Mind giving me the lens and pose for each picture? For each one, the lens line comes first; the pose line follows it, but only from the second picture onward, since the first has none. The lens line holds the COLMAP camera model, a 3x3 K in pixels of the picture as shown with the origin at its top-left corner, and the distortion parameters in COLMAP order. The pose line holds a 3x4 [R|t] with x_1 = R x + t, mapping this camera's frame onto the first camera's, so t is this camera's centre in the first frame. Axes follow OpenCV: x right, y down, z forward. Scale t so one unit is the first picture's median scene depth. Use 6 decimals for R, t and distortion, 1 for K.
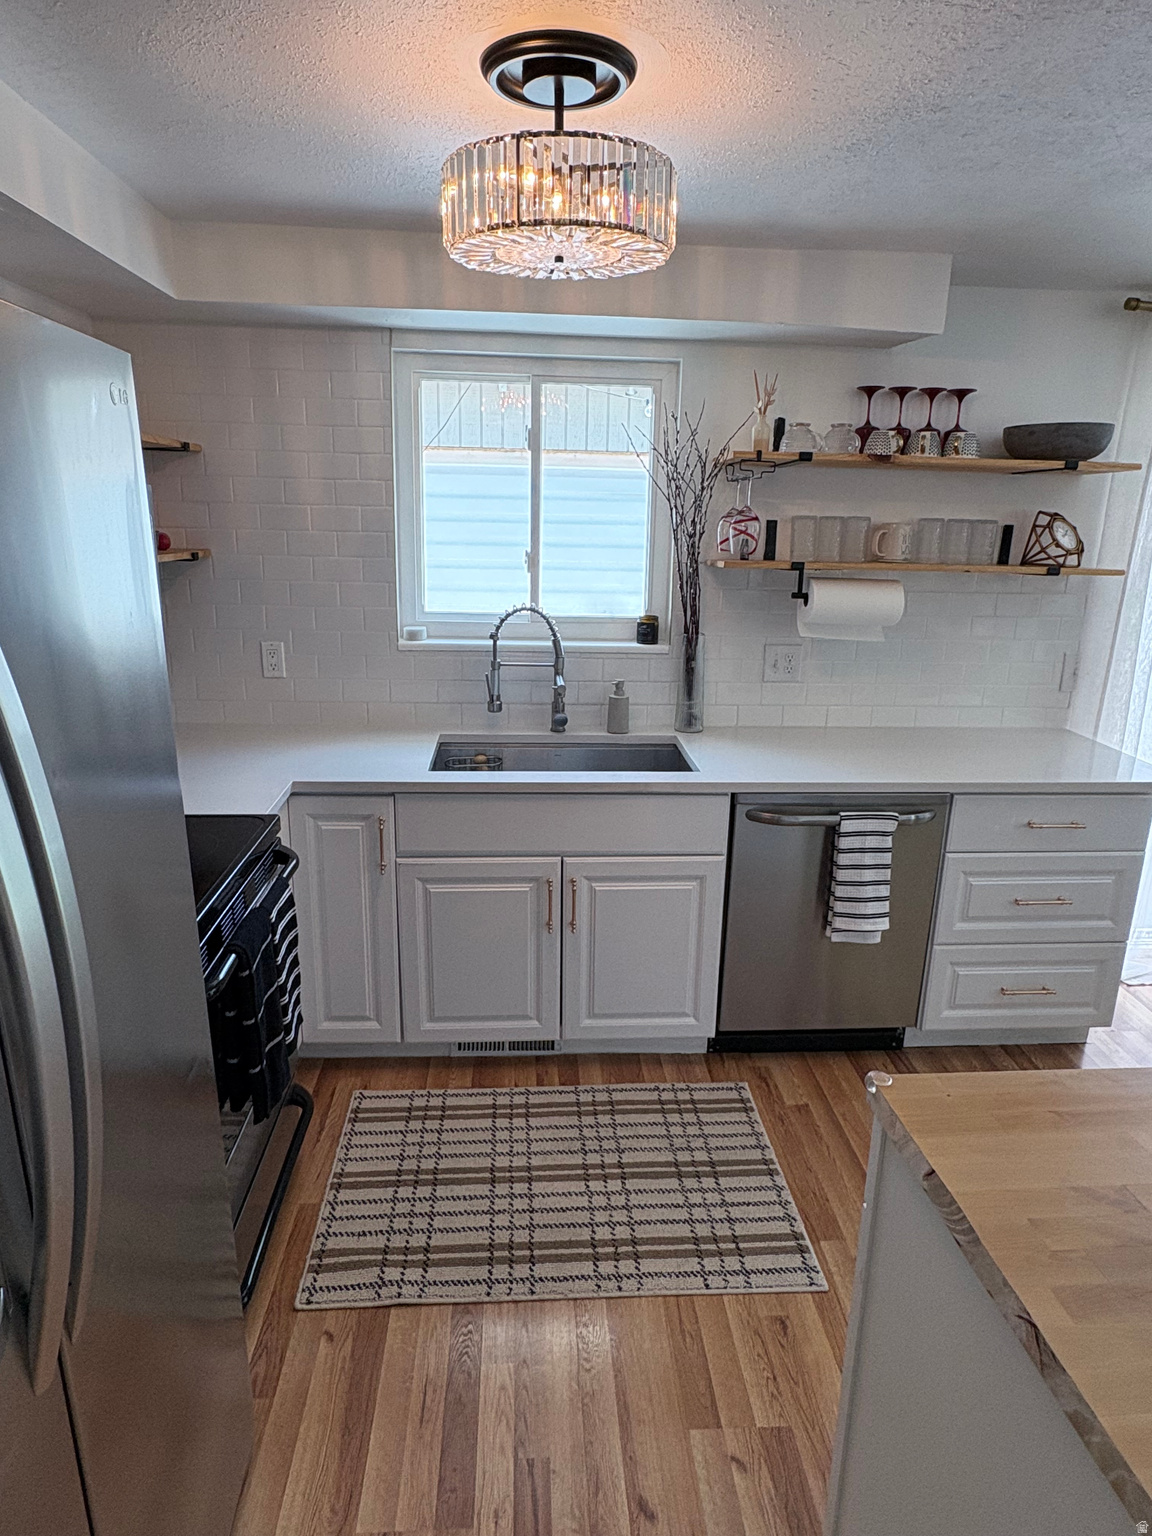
lens RADIAL K [[923.3, 0, 570.8], [0, 923.3, 768.2], [0, 0, 1]] dist [0.007622, 0.001501]
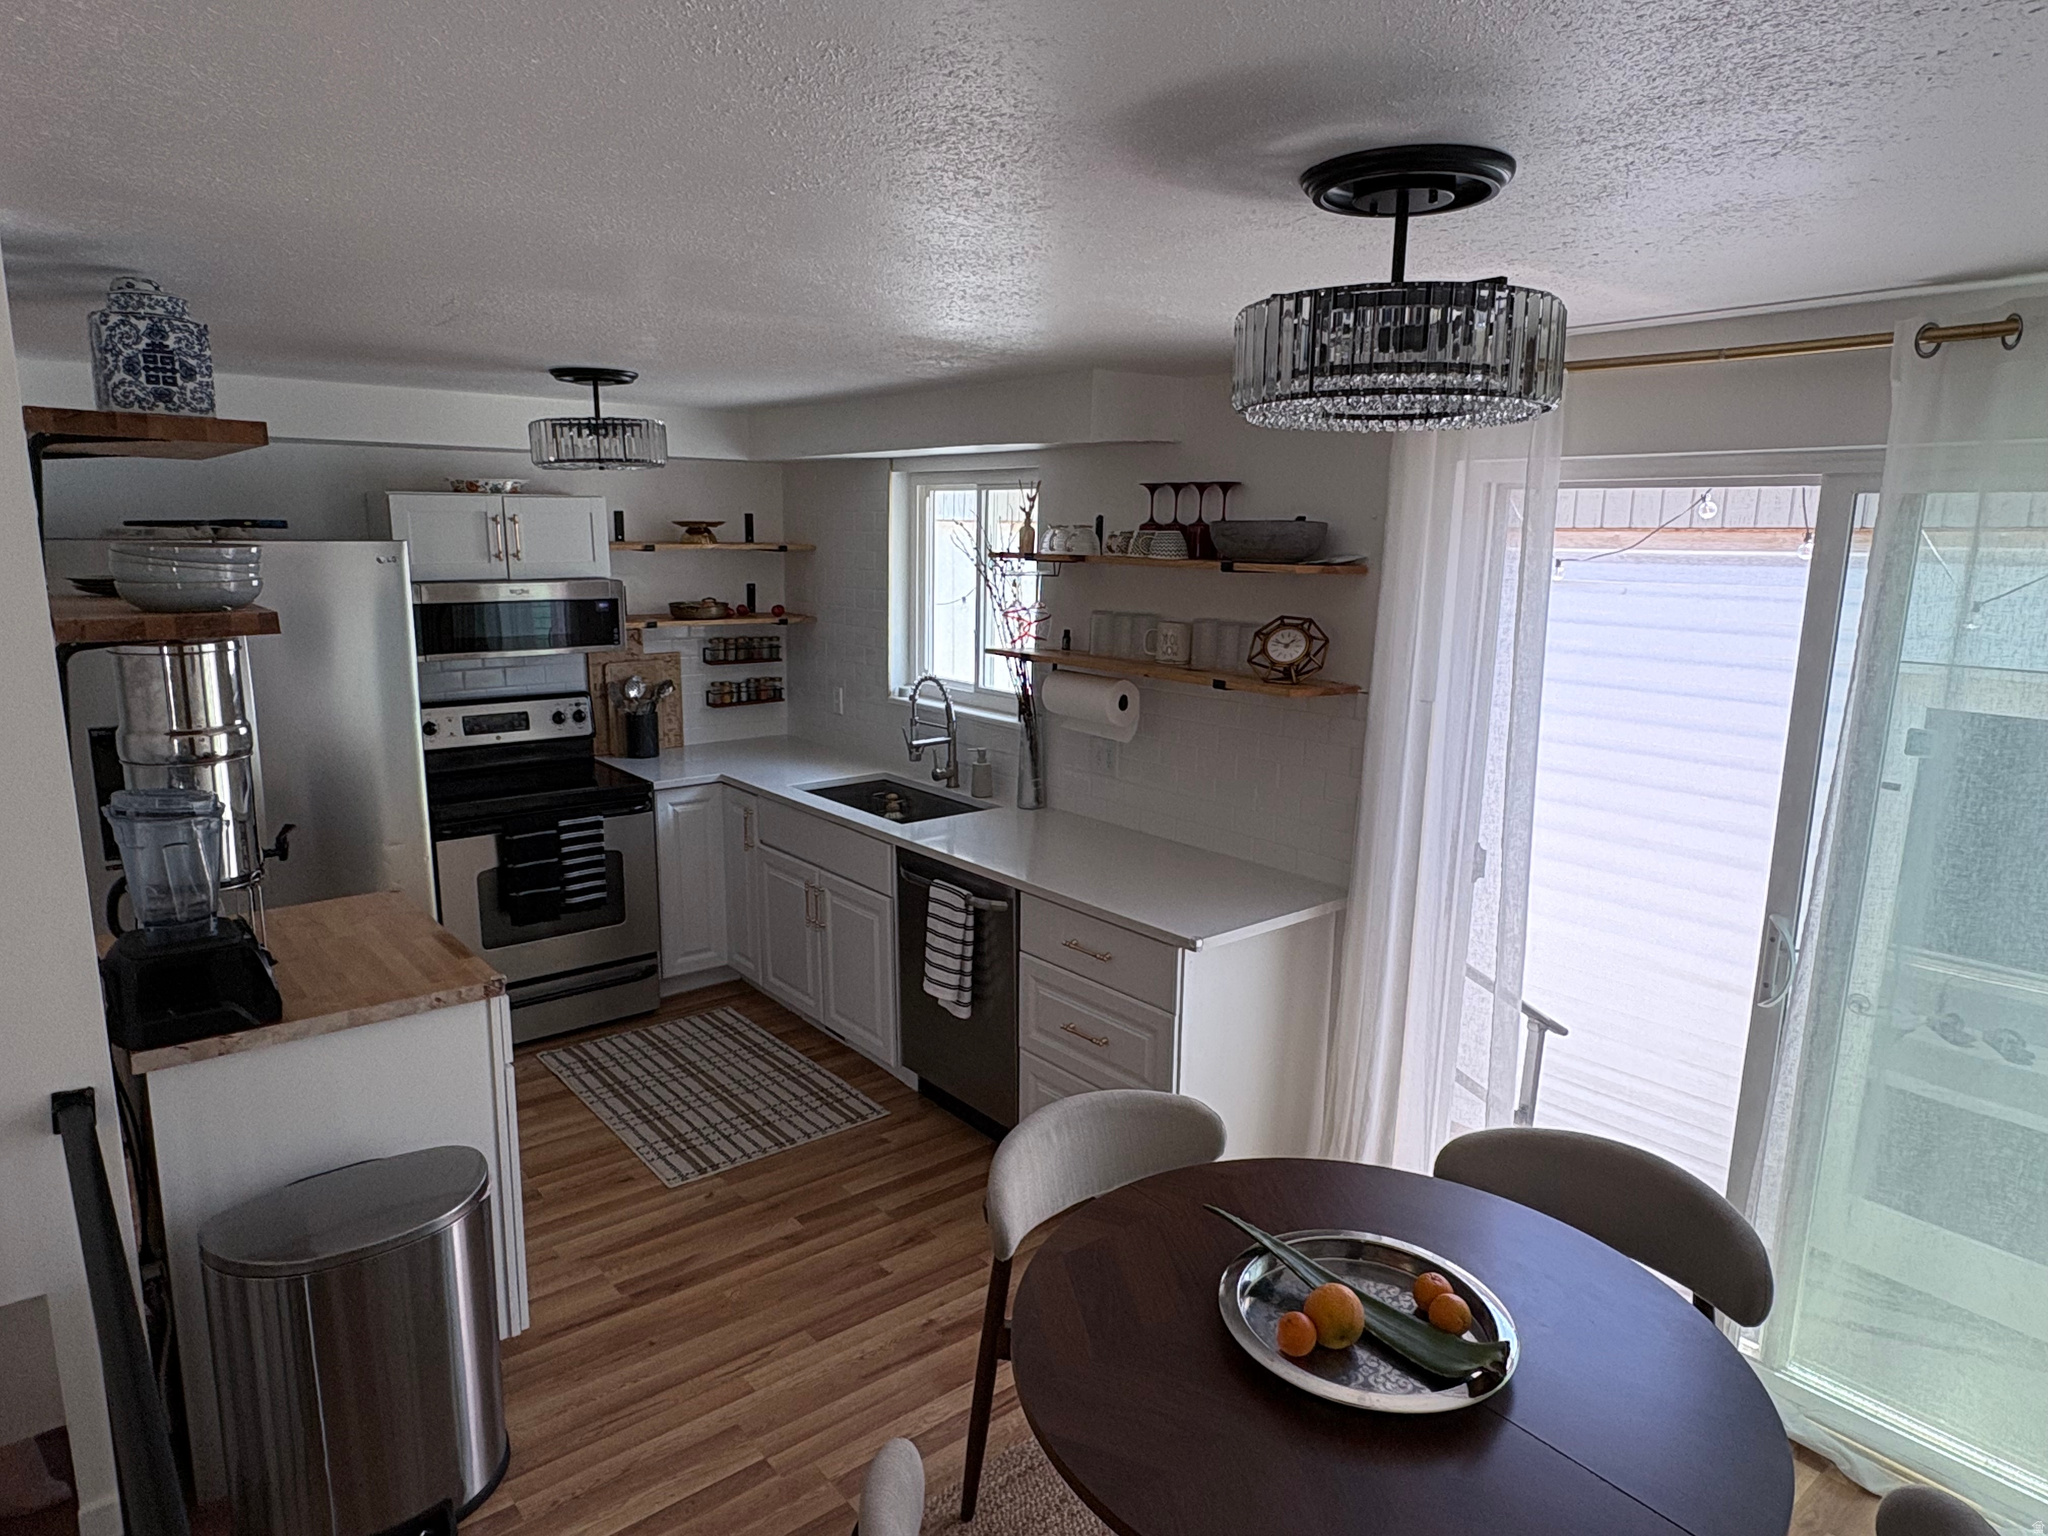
lens RADIAL K [[1231.1, 0, 1008.1], [0, 1231.1, 773.7], [0, 0, 1]] dist [0.007622, 0.001501]
pose [[0.585470, 0.151791, -0.796357, 1.444370], [-0.221409, 0.974909, 0.023048, -0.123016], [0.779874, 0.162826, 0.604387, 0.167793]]
